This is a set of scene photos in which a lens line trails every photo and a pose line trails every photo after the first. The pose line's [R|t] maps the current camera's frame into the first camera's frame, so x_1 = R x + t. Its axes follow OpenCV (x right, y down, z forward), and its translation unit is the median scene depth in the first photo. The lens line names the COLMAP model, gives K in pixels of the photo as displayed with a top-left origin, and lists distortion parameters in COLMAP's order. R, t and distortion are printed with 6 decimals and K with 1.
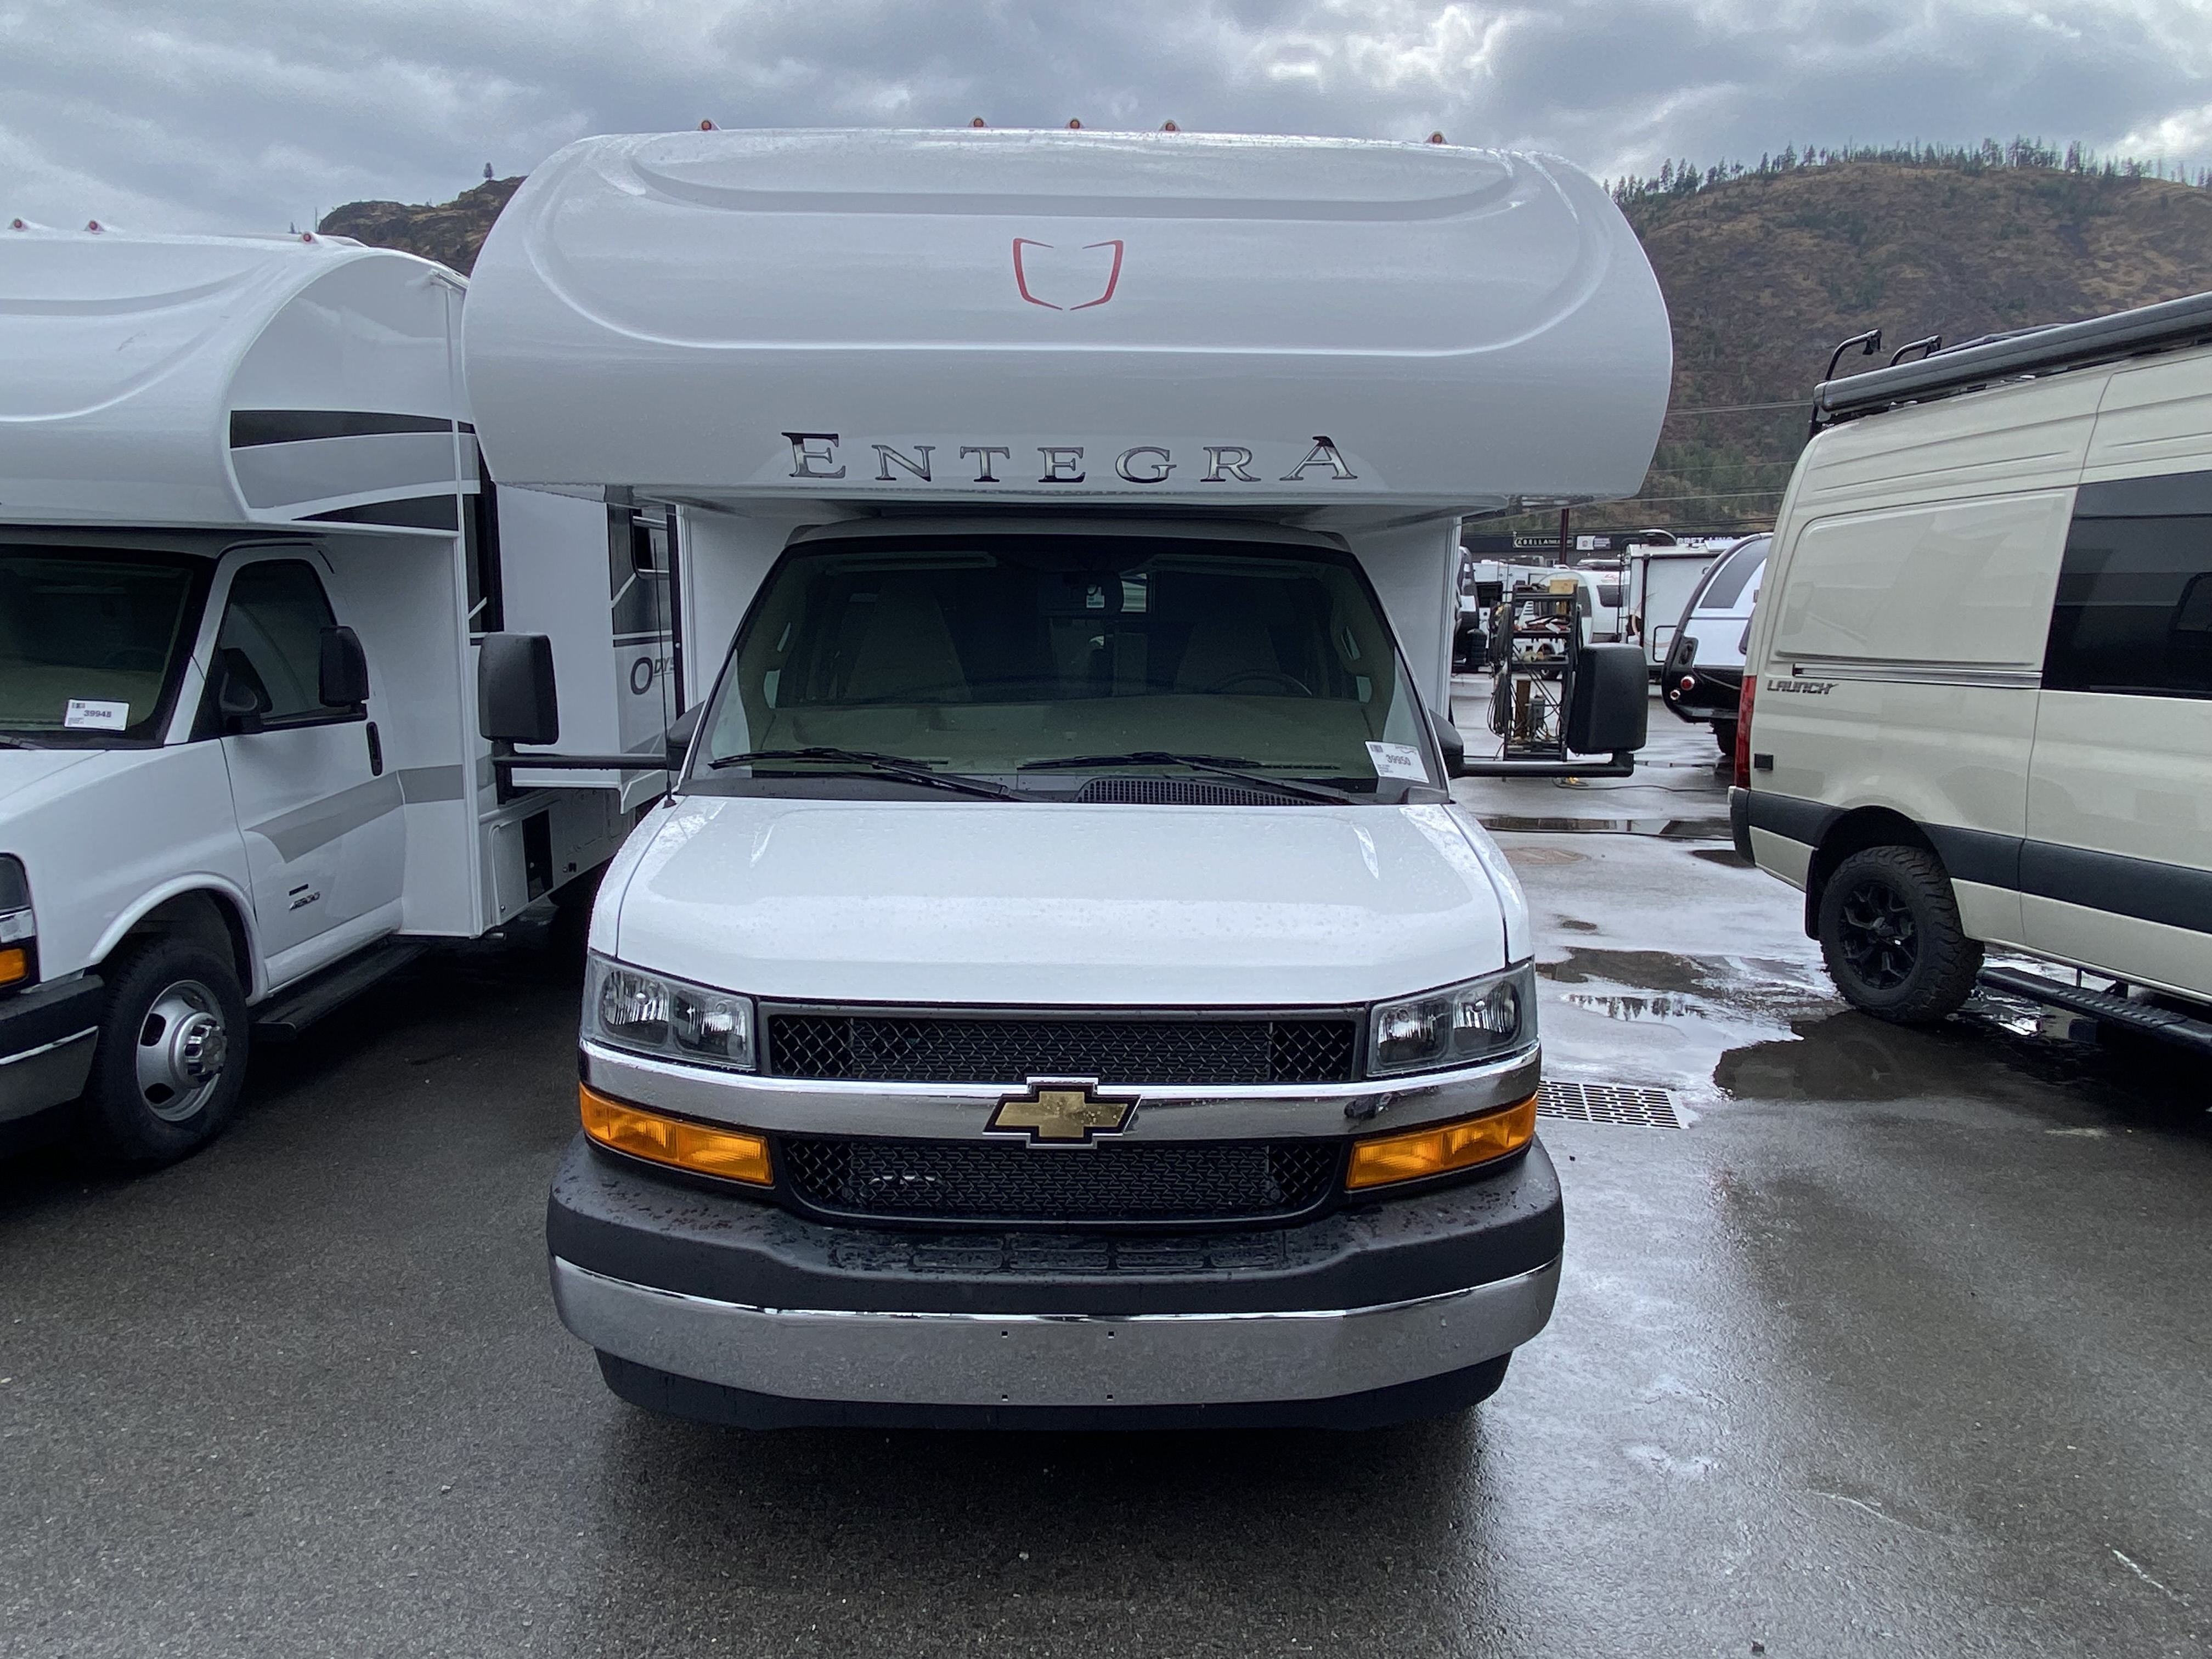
lens RADIAL K [[1396.3, 0, 1094.3], [0, 1396.3, 830.4], [0, 0, 1]] dist [0.058291, -0.001521]
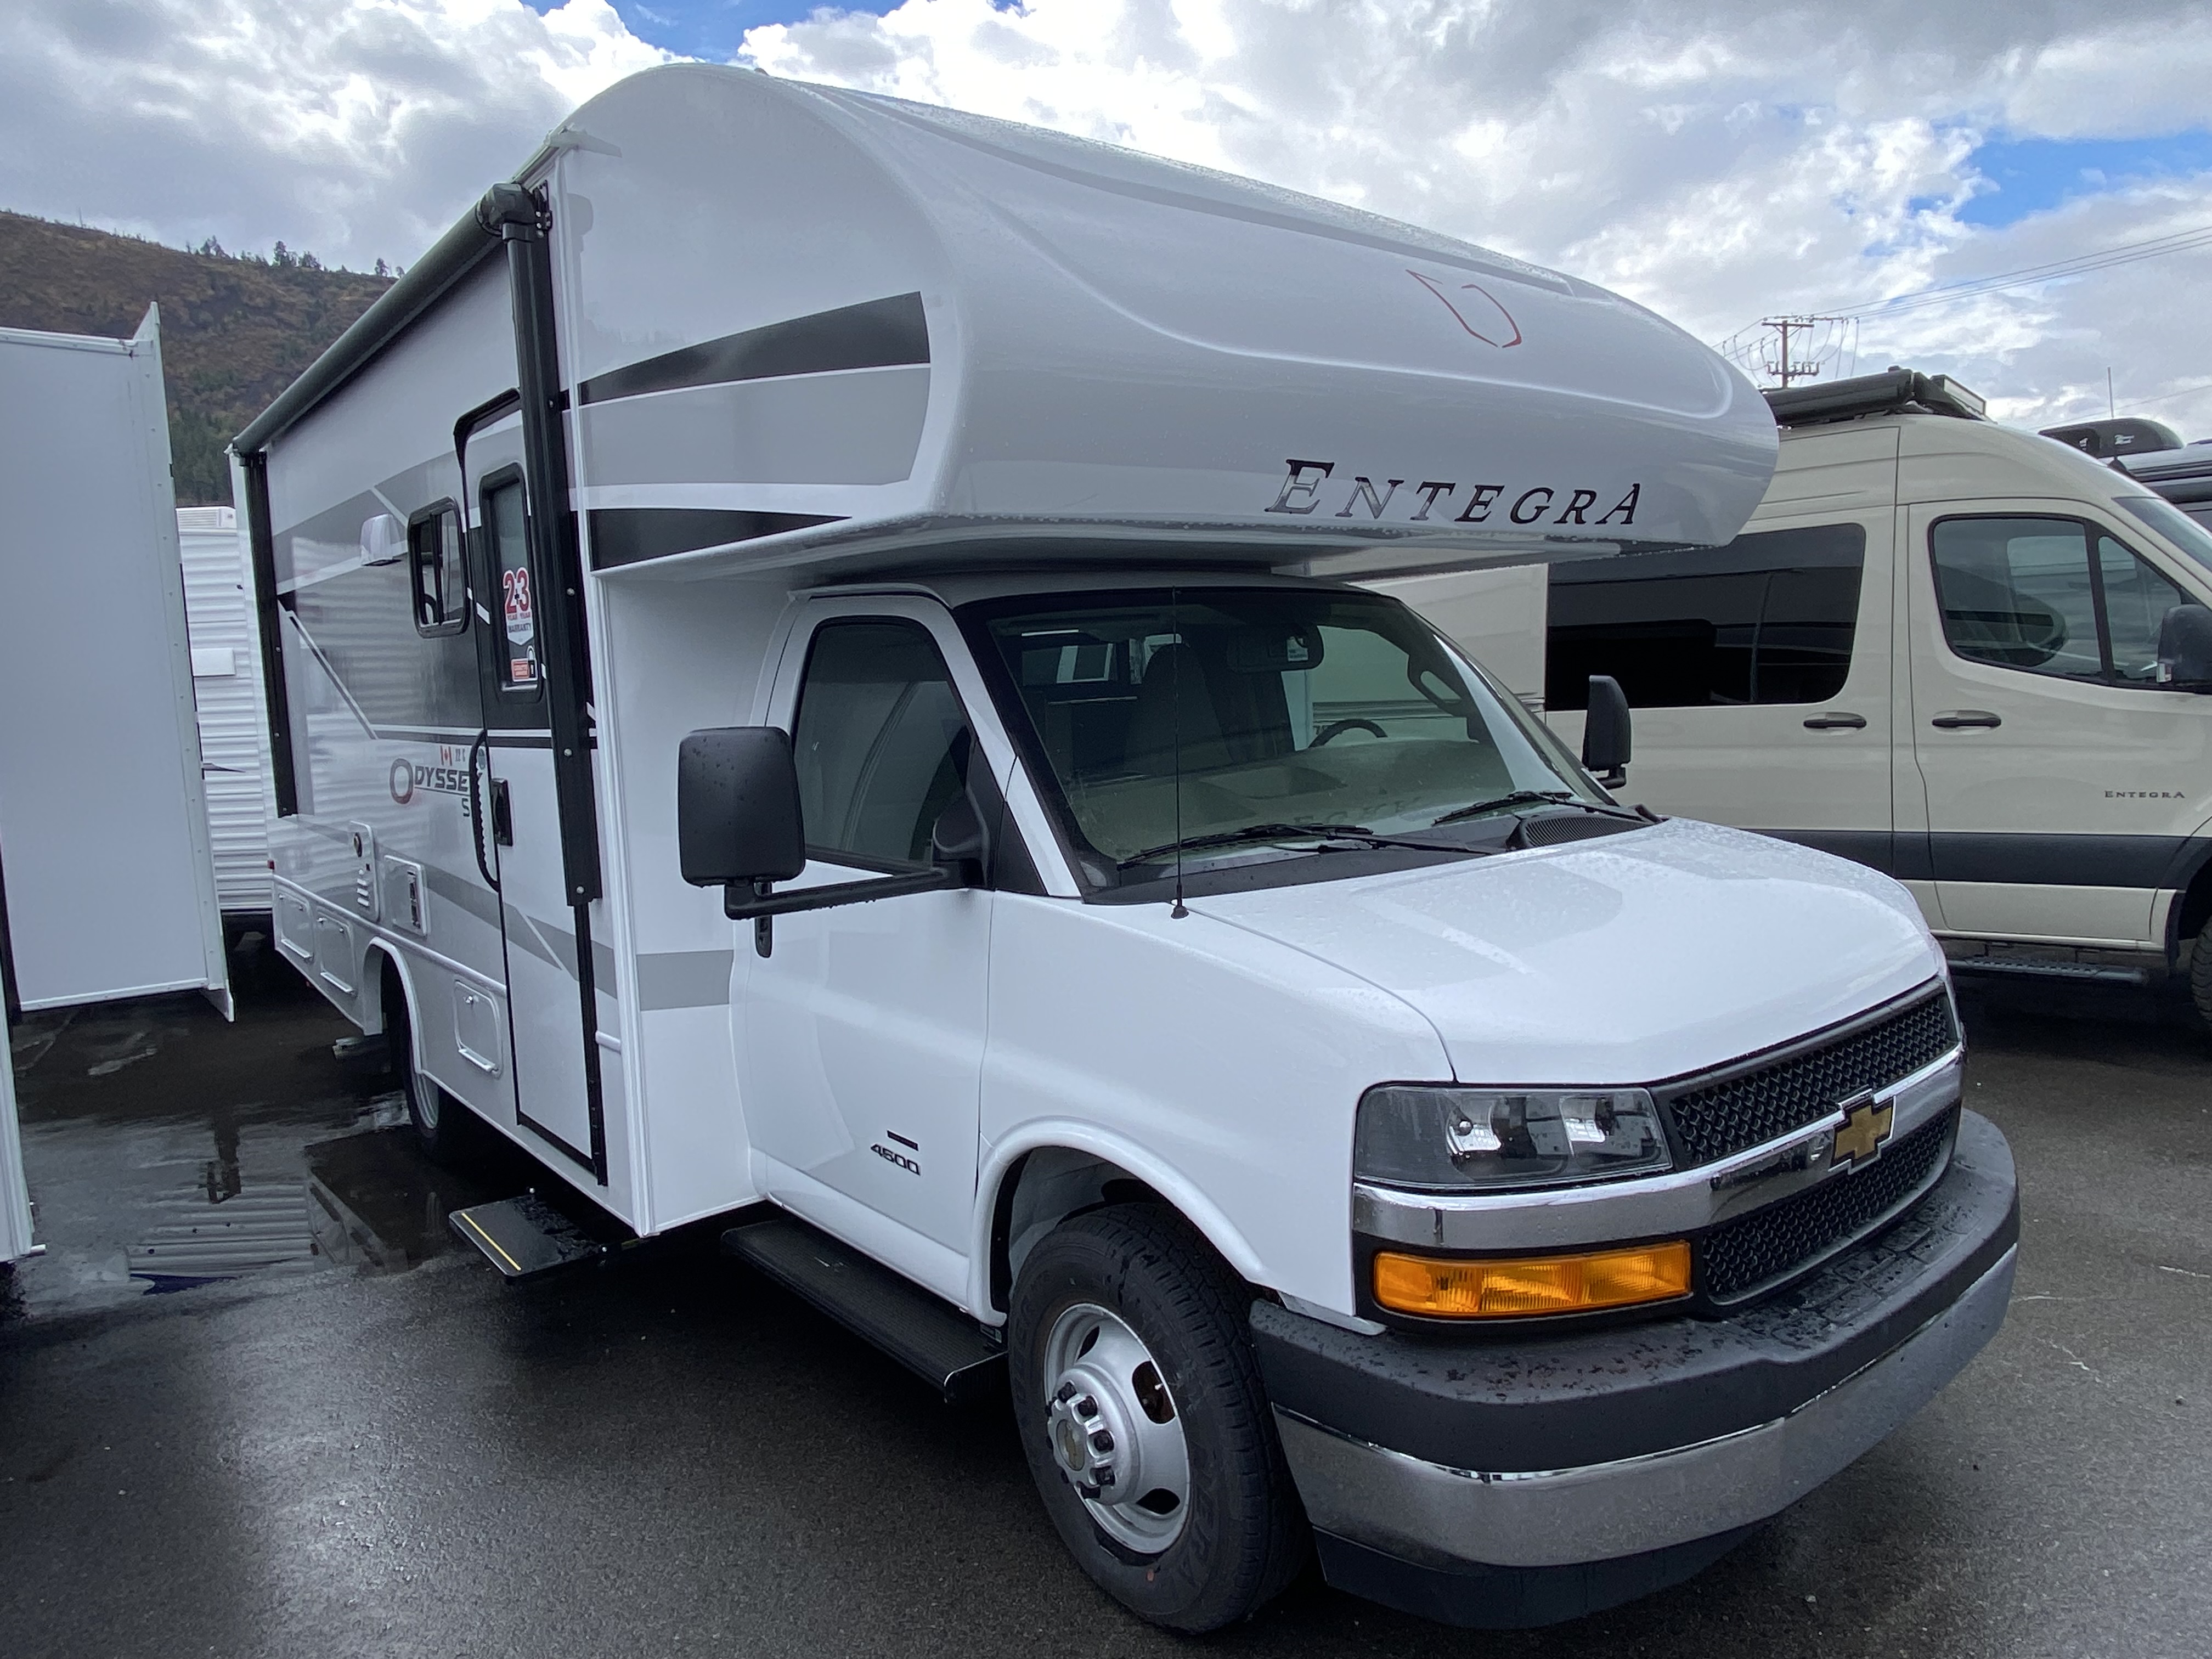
lens RADIAL K [[1396.3, 0, 1094.3], [0, 1396.3, 830.4], [0, 0, 1]] dist [0.058291, -0.001521]
pose [[0.783288, -0.111572, 0.611565, -0.896550], [0.150312, 0.988564, -0.012167, -0.068215], [-0.603213, 0.101456, 0.791101, 0.430722]]
